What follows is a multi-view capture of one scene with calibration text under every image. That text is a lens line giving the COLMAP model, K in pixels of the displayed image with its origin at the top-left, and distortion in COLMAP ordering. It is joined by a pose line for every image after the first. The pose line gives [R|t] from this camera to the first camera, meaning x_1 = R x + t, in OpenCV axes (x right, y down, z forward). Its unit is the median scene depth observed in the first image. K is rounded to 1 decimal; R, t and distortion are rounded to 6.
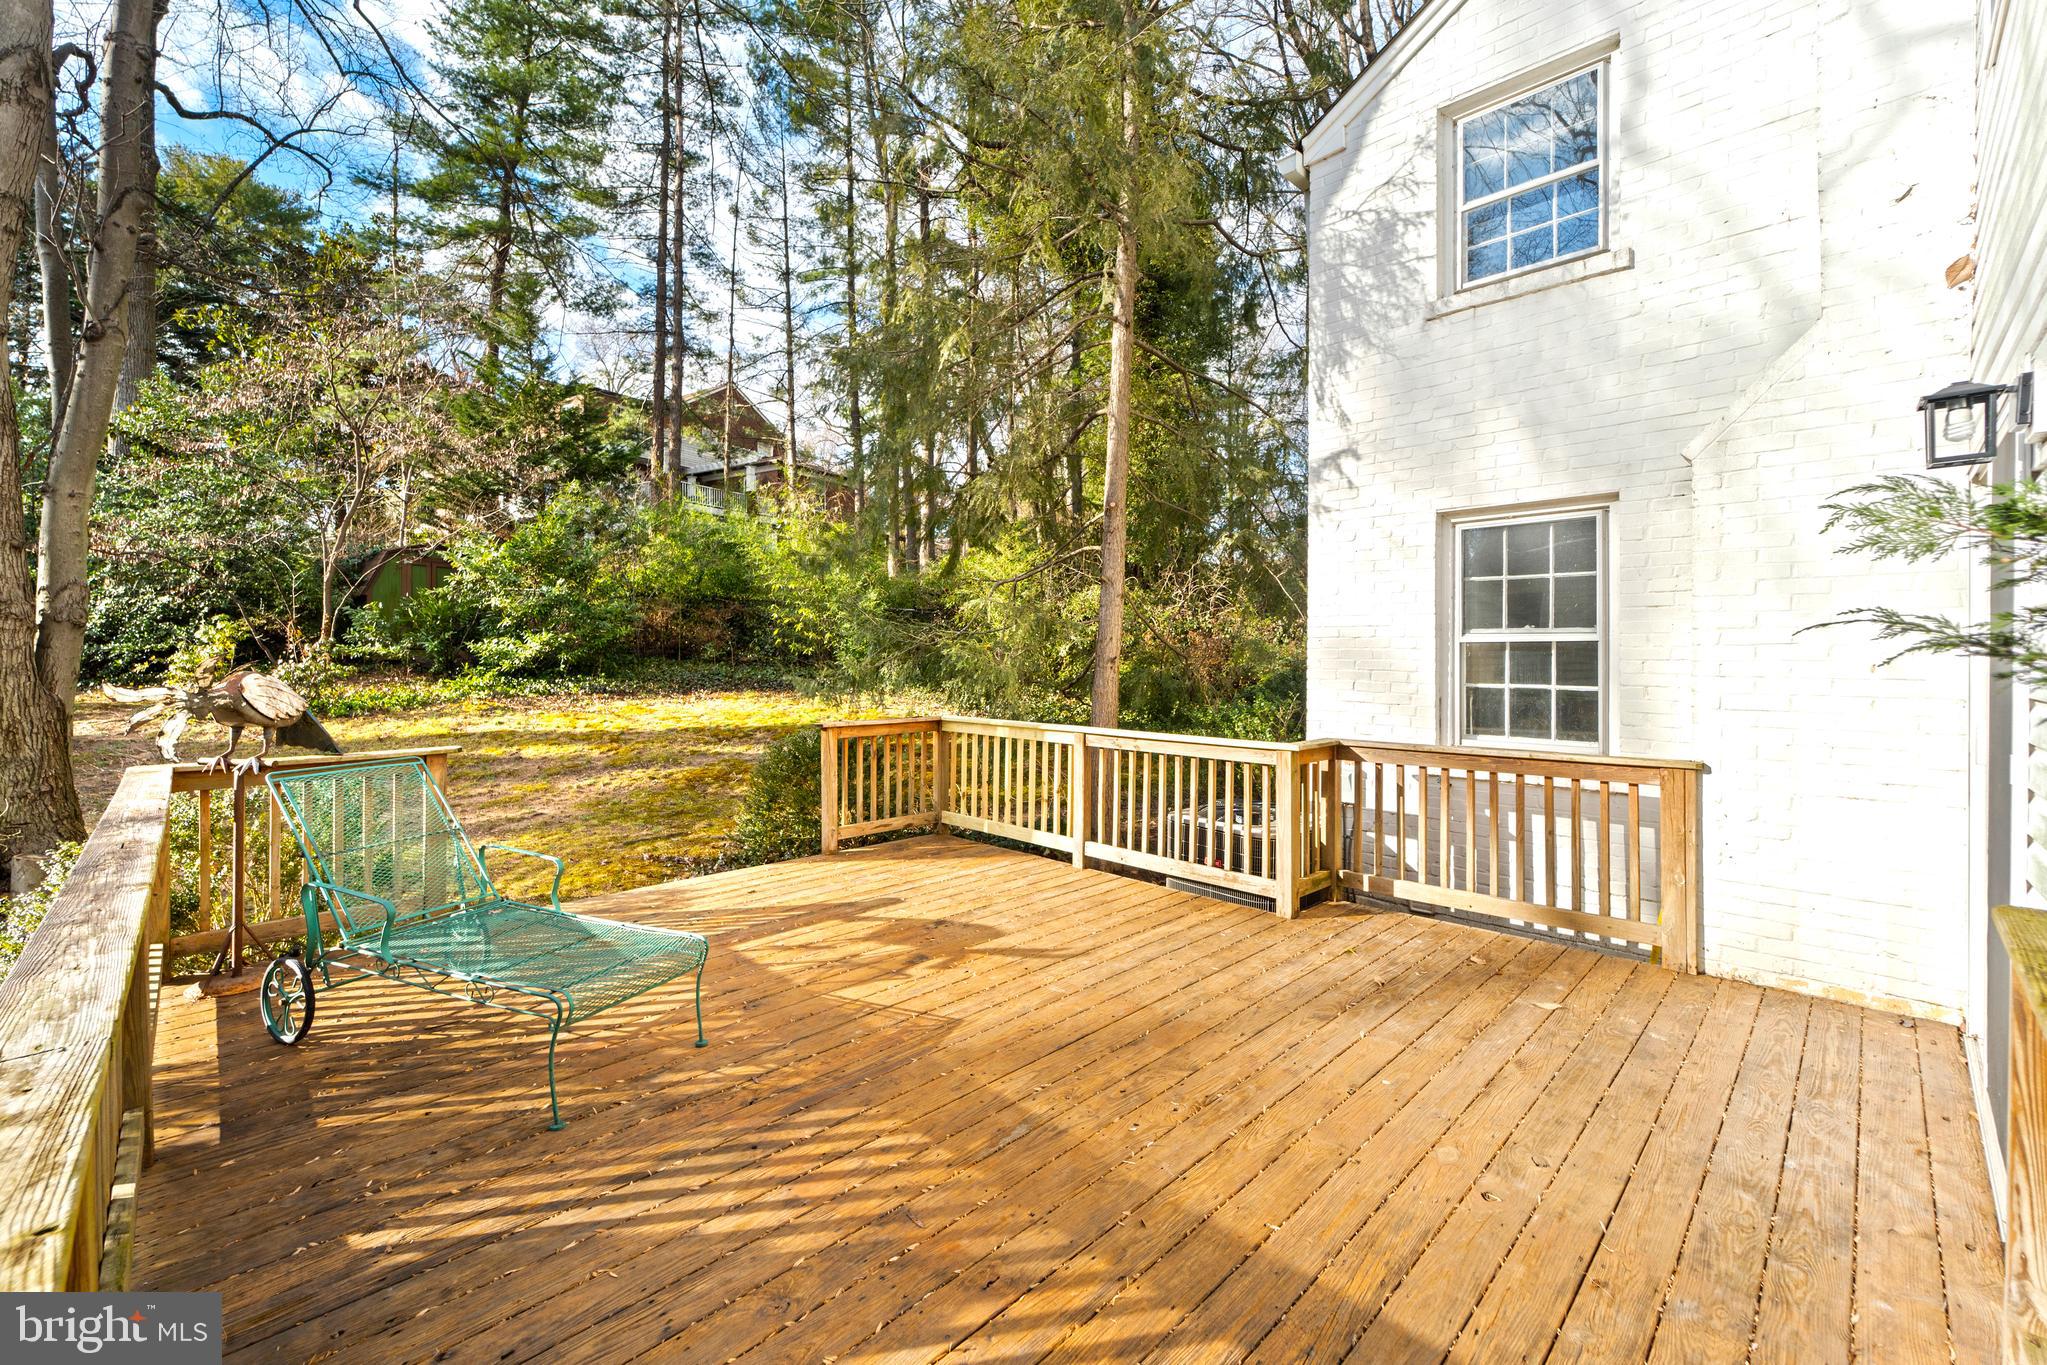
lens RADIAL K [[835.1, 0, 1018.7], [0, 835.1, 629.2], [0, 0, 1]] dist [0.002225, -0.000013]
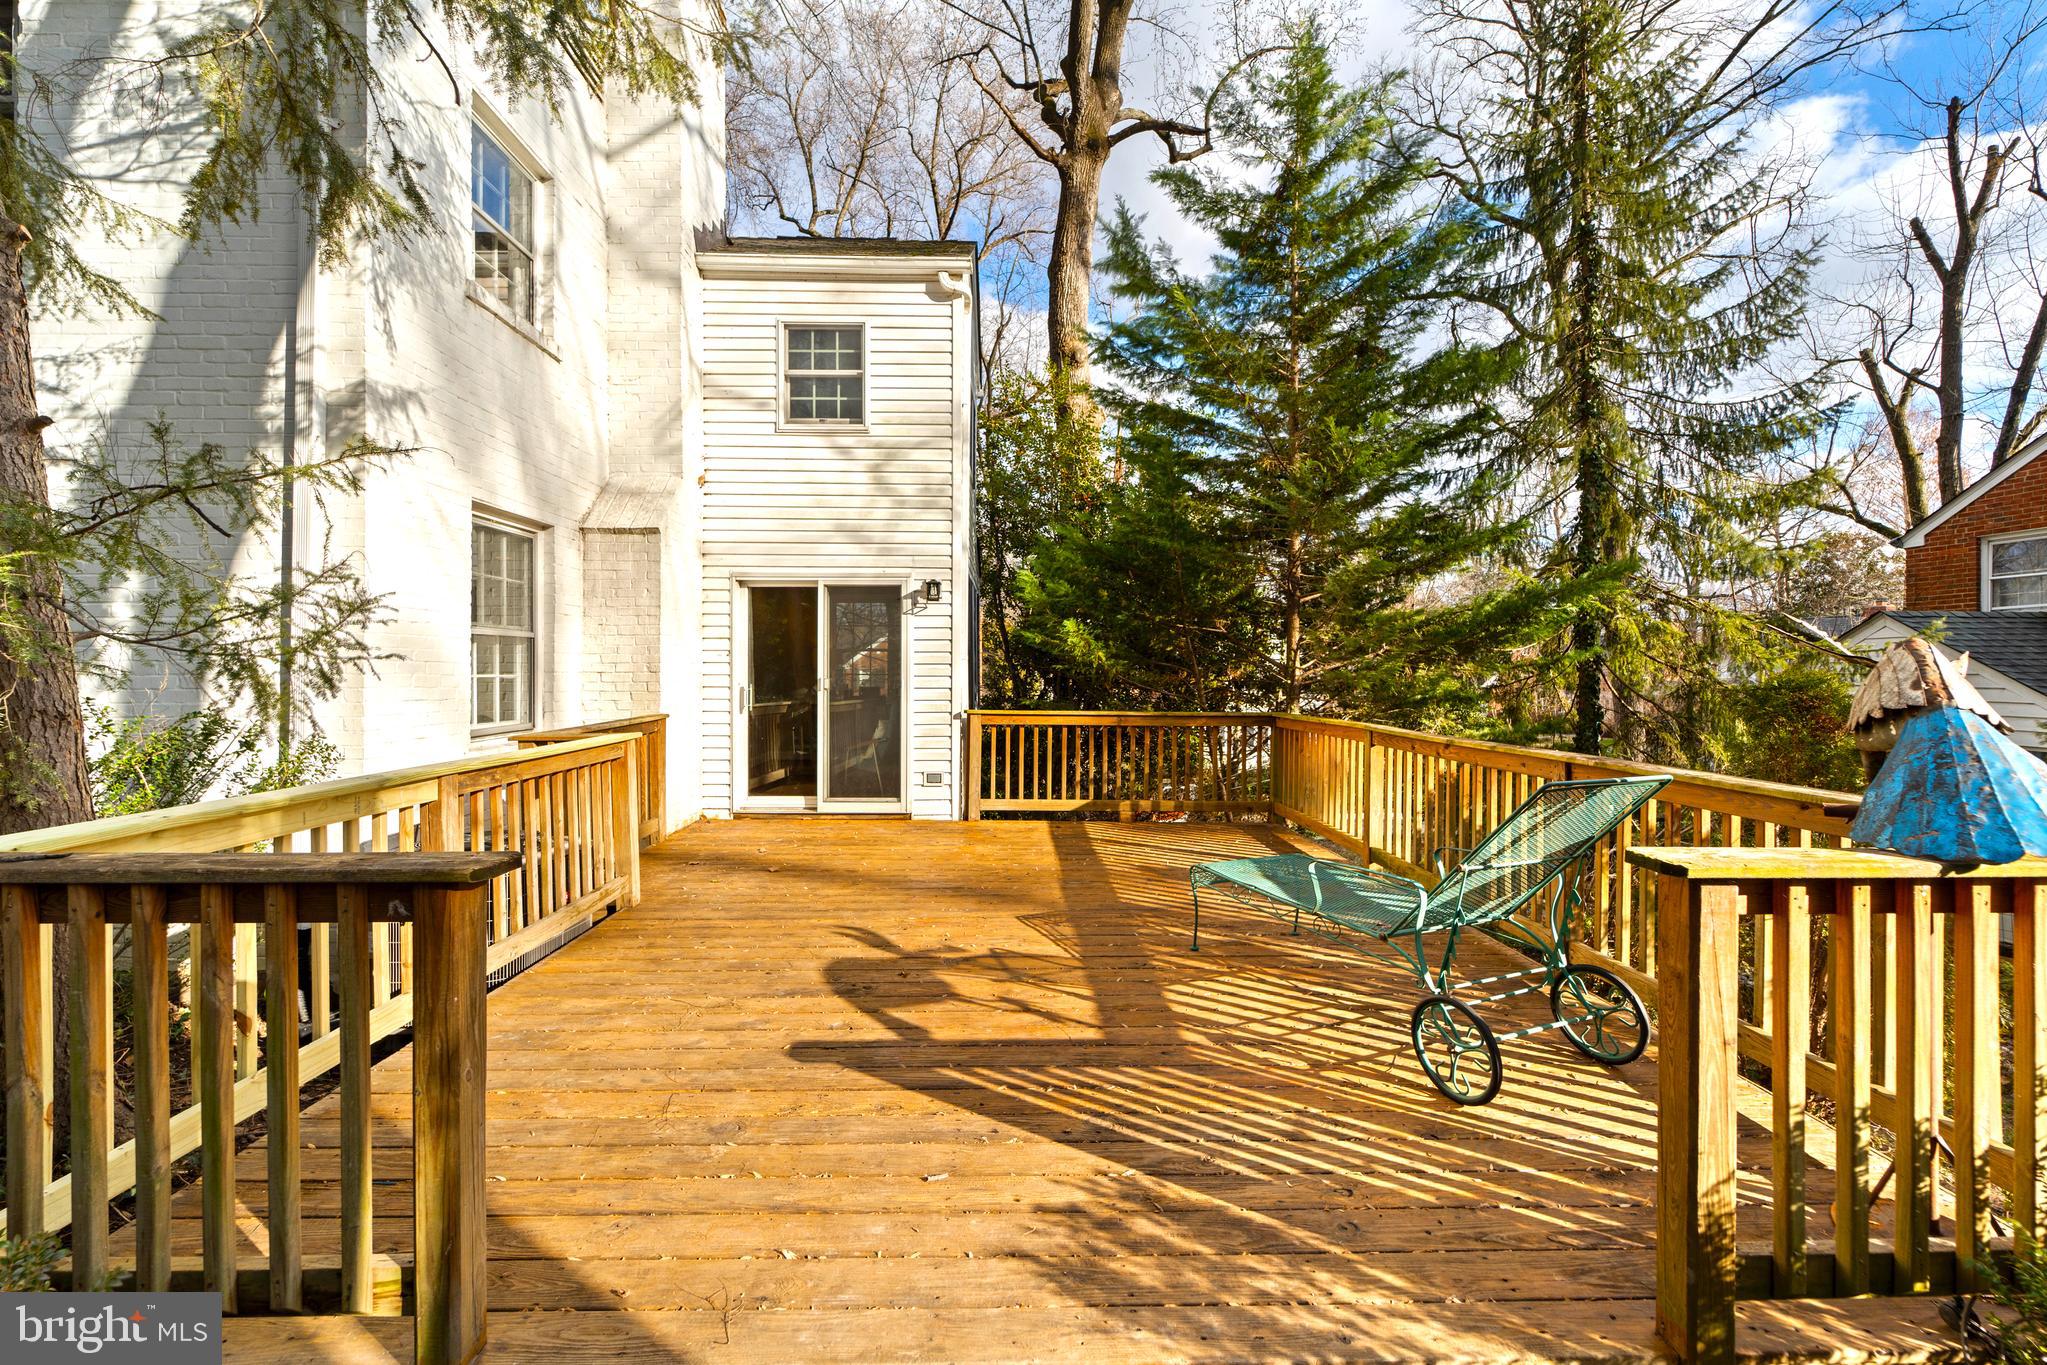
lens RADIAL K [[835.1, 0, 1022.3], [0, 835.1, 674.5], [0, 0, 1]] dist [0.002225, -0.000013]
pose [[-0.730493, -0.005449, 0.682898, -0.764707], [-0.004894, 0.999984, 0.002743, 0.067713], [-0.682902, -0.001338, -0.730508, 1.536448]]
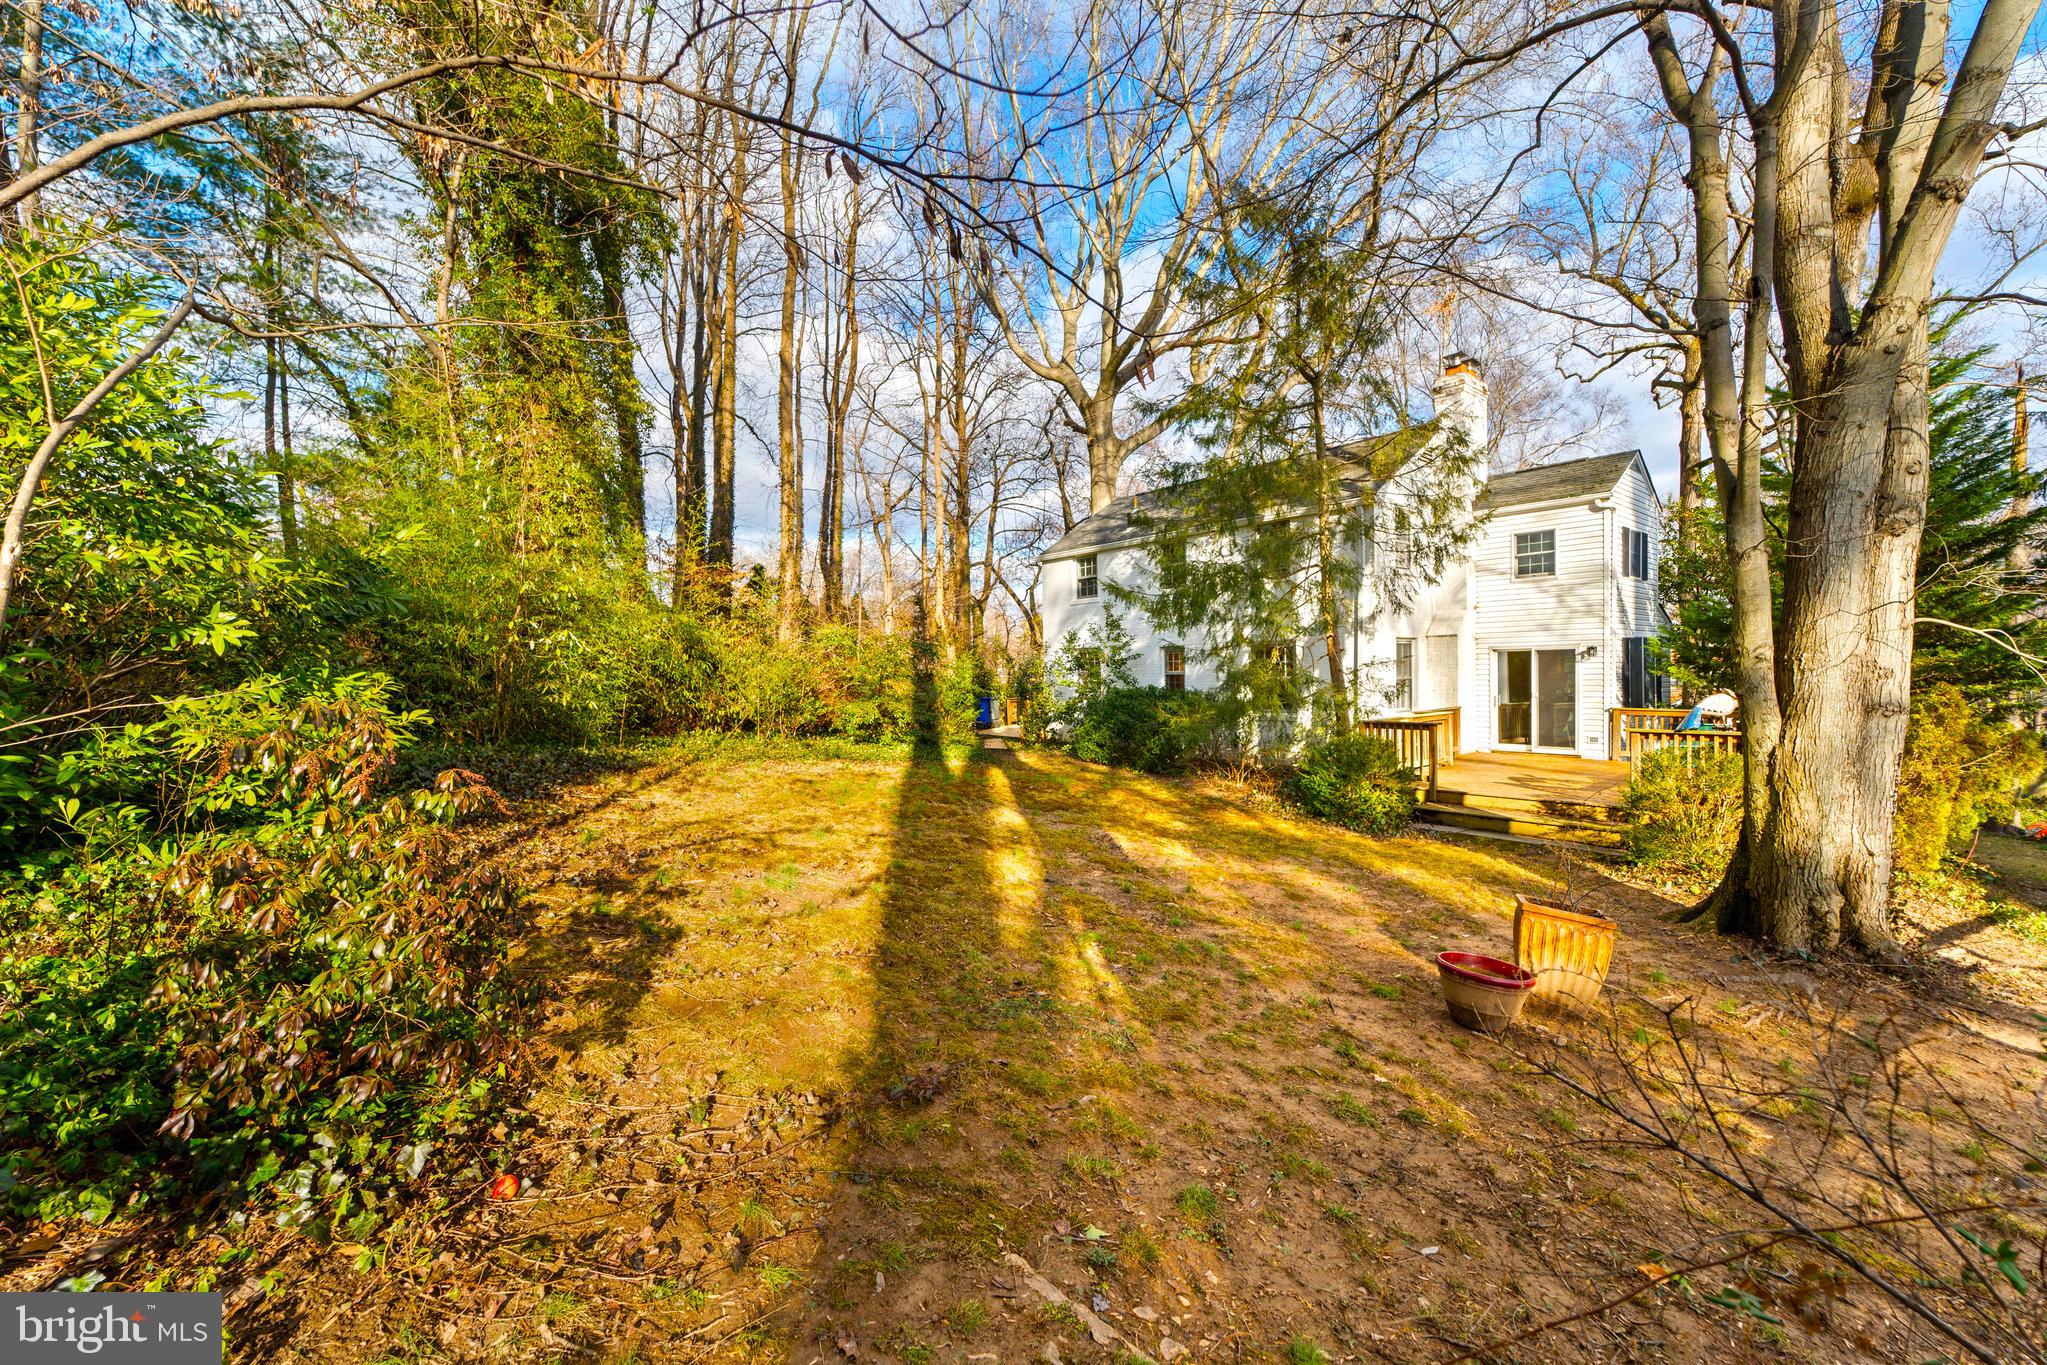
lens RADIAL K [[835.1, 0, 1025.1], [0, 835.1, 670.6], [0, 0, 1]] dist [0.002225, -0.000013]
pose [[0.056483, 0.000175, 0.998404, -3.180041], [0.000653, 1.000000, -0.000213, -0.013304], [-0.998403, 0.000664, 0.056483, 2.643933]]
